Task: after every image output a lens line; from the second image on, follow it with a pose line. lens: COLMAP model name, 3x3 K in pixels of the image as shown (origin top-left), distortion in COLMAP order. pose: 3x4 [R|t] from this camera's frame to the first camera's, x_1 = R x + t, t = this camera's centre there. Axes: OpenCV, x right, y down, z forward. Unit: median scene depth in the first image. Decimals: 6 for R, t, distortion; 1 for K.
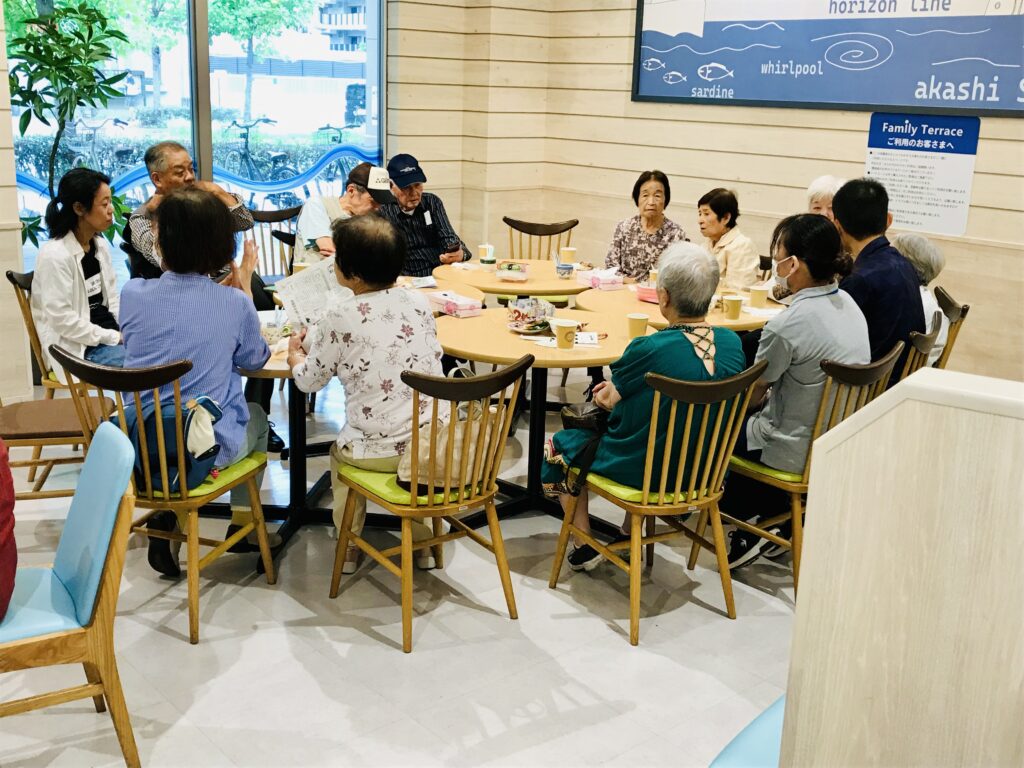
lens RADIAL K [[1120.5, 0, 499.2], [0, 1120.5, 378.4], [0, 0, 1]] dist [-0.001609, 0.000000]
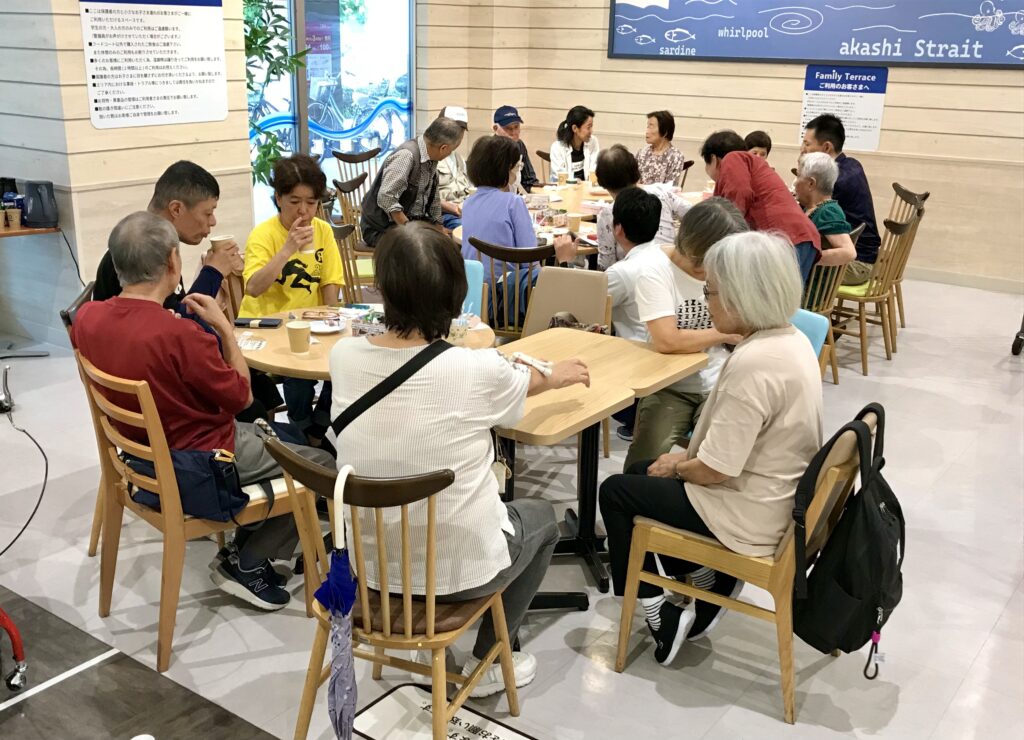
lens RADIAL K [[1068.0, 0, 476.6], [0, 1068.0, 391.4], [0, 0, 1]] dist [0.009756, 0.000000]
pose [[0.976746, -0.081966, 0.198114, -0.357970], [0.067542, 0.994623, 0.078508, 0.036038], [-0.203484, -0.063301, 0.977030, -0.245935]]
